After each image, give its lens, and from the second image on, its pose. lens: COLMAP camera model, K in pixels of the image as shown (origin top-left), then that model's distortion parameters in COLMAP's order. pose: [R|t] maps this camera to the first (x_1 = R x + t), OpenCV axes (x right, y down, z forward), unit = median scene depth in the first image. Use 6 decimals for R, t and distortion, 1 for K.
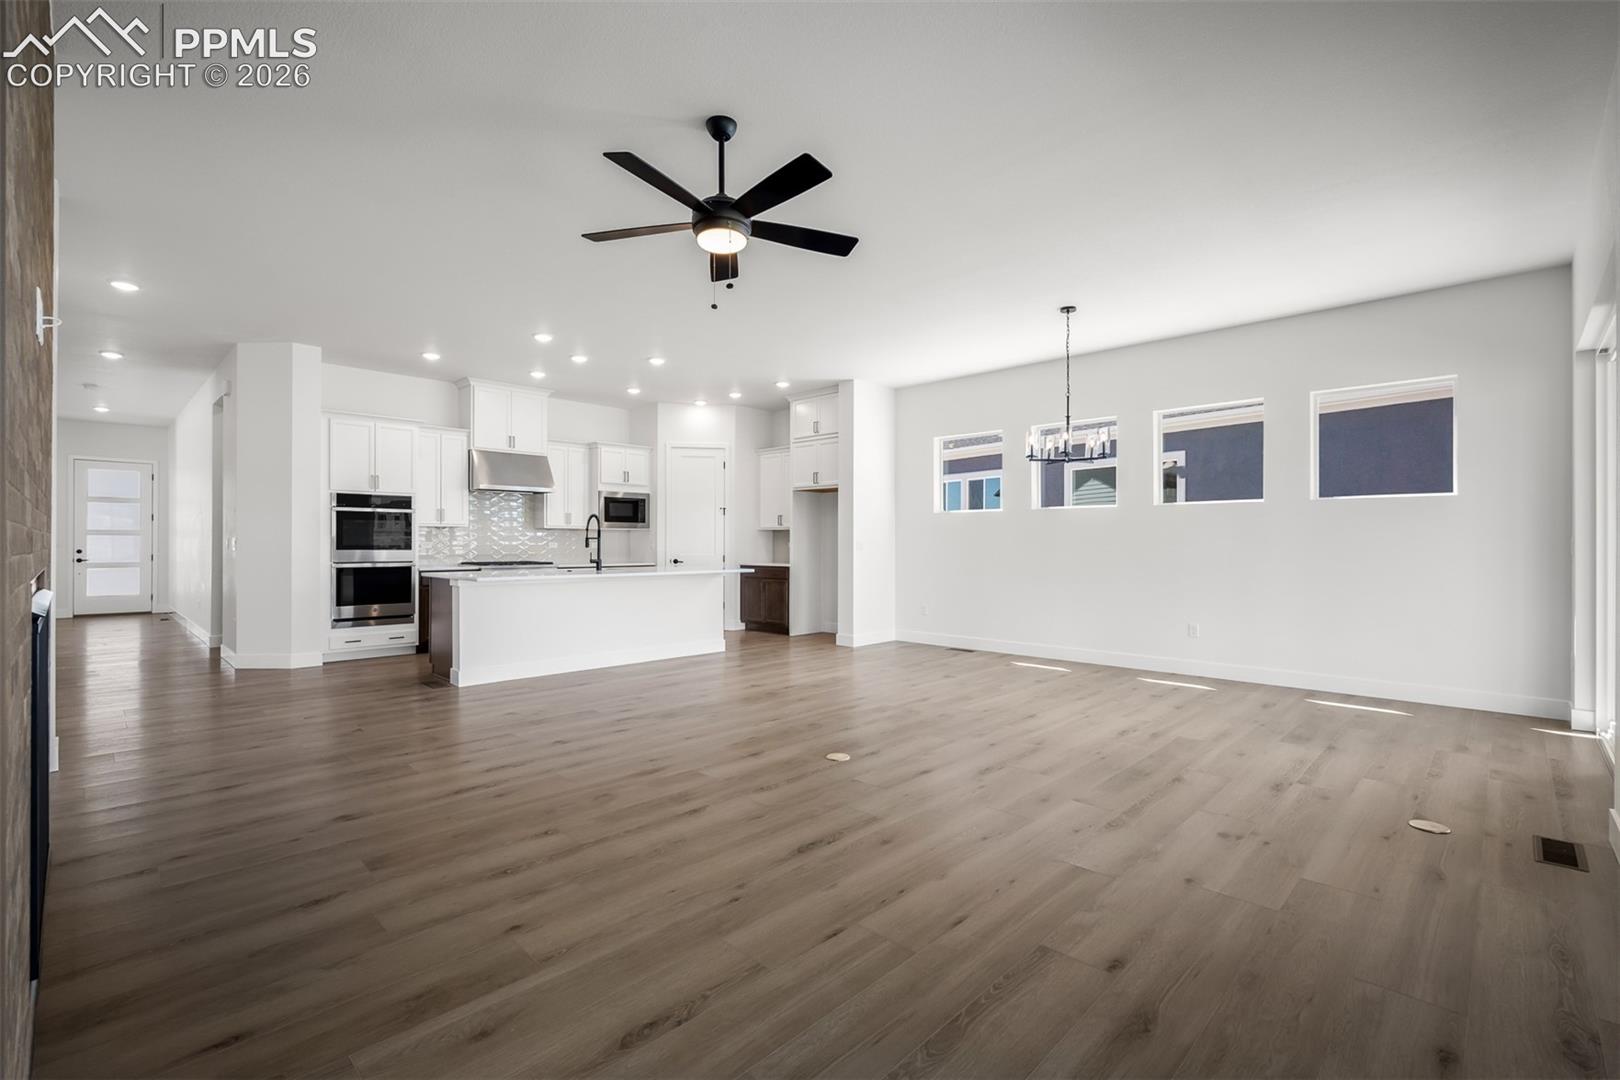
lens RADIAL K [[716.0, 0, 804.2], [0, 716.0, 536.3], [0, 0, 1]] dist [-0.001190, 0.000021]
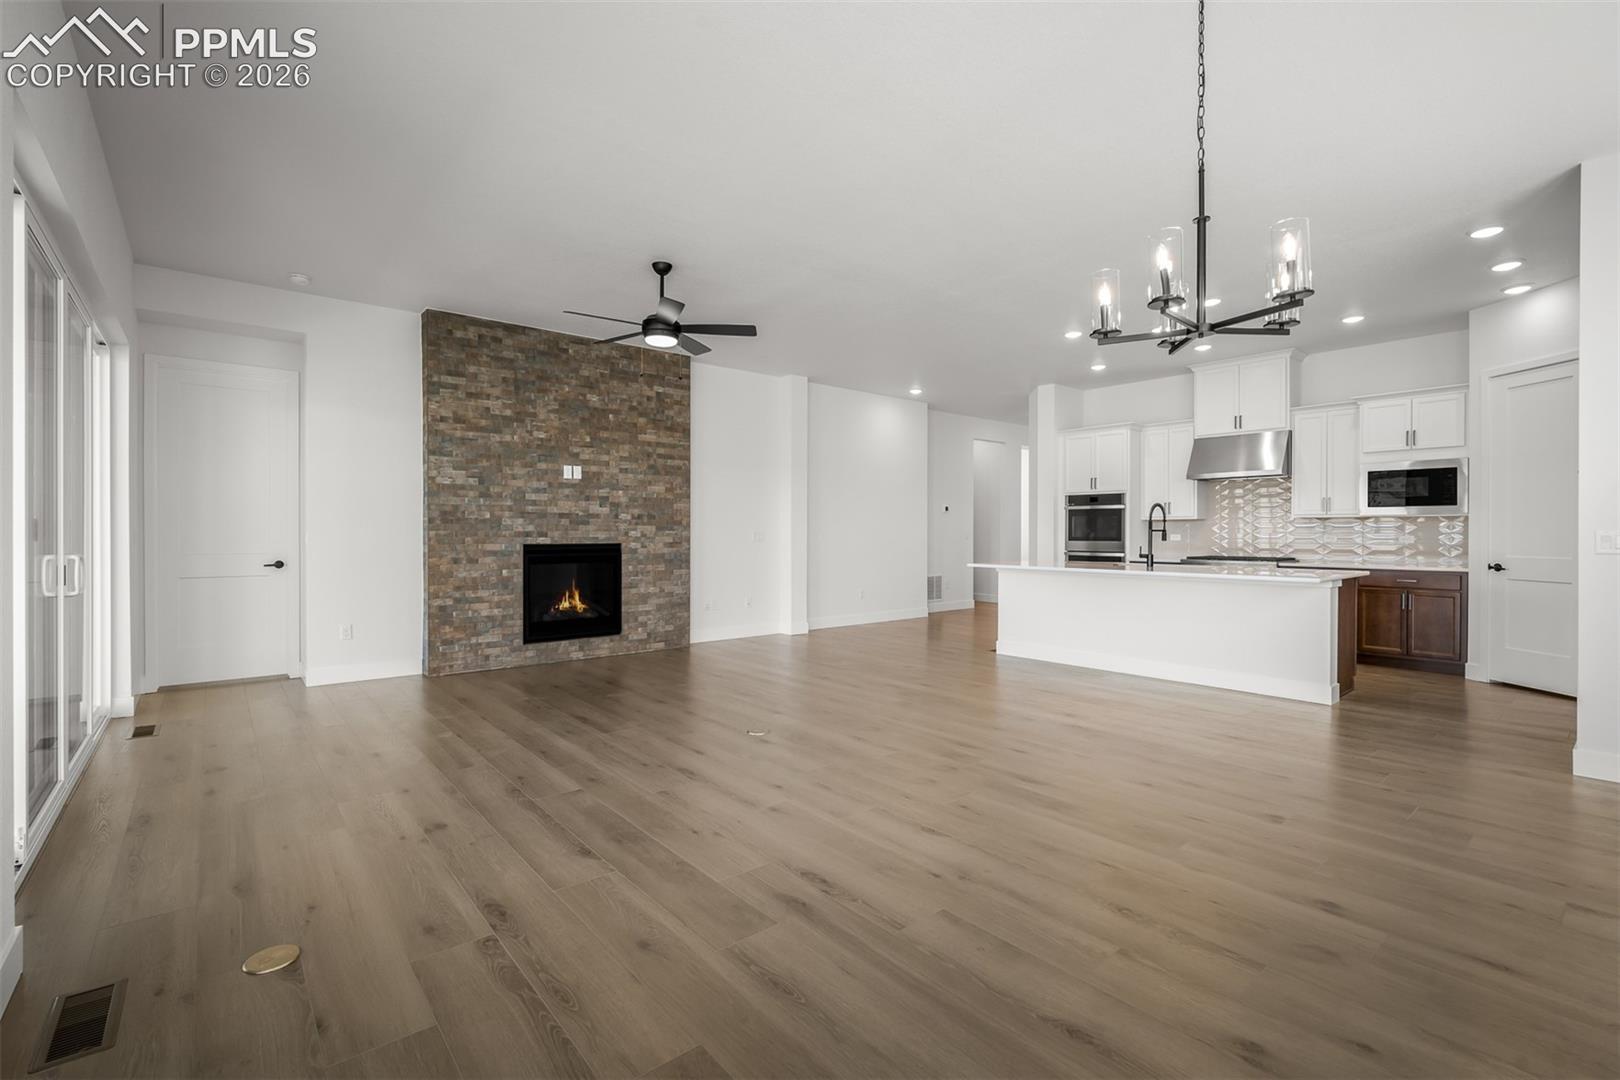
lens RADIAL K [[718.5, 0, 810.0], [0, 718.5, 540.0], [0, 0, 1]] dist [-0.011228, -0.000136]
pose [[-0.093284, 0.007461, -0.995612, 0.553865], [0.006020, 0.999958, 0.006930, 0.005374], [0.995621, -0.005348, -0.093325, 0.583210]]
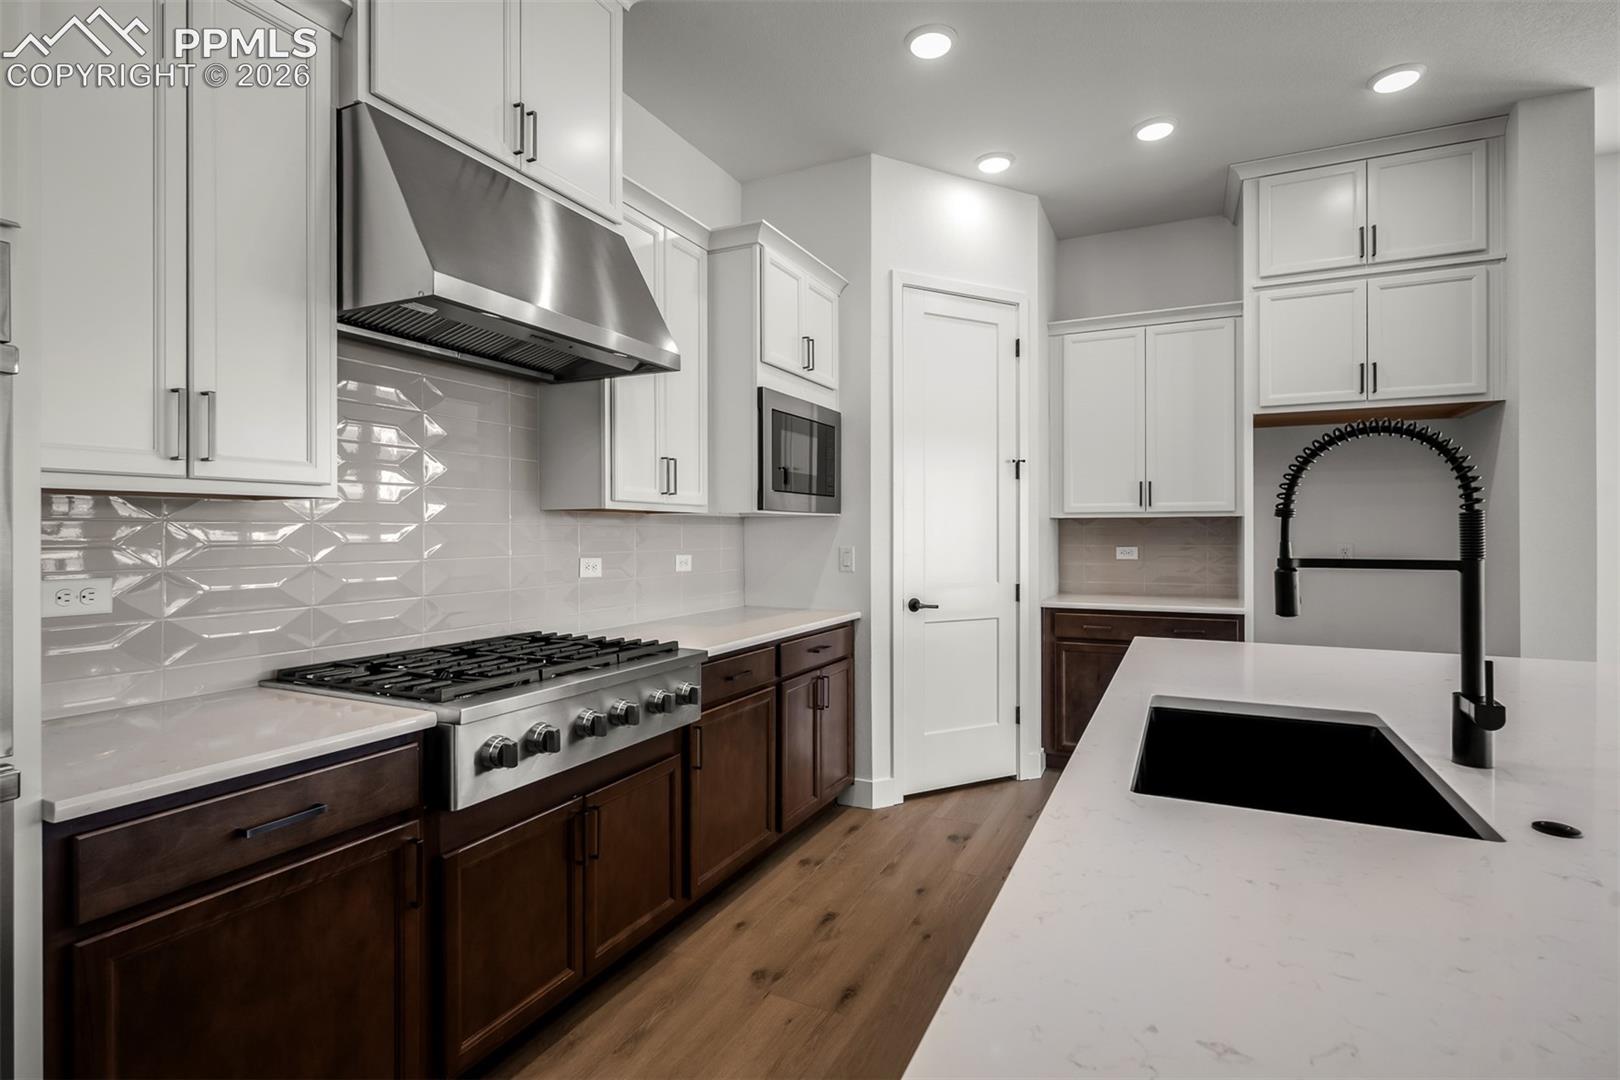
lens RADIAL K [[784.9, 0, 806.8], [0, 784.9, 532.1], [0, 0, 1]] dist [-0.005451, 0.000349]
pose [[0.948599, -0.004324, 0.316452, -0.423197], [0.002124, 0.999971, 0.007296, -0.005521], [-0.316474, -0.006248, 0.948581, 0.770266]]
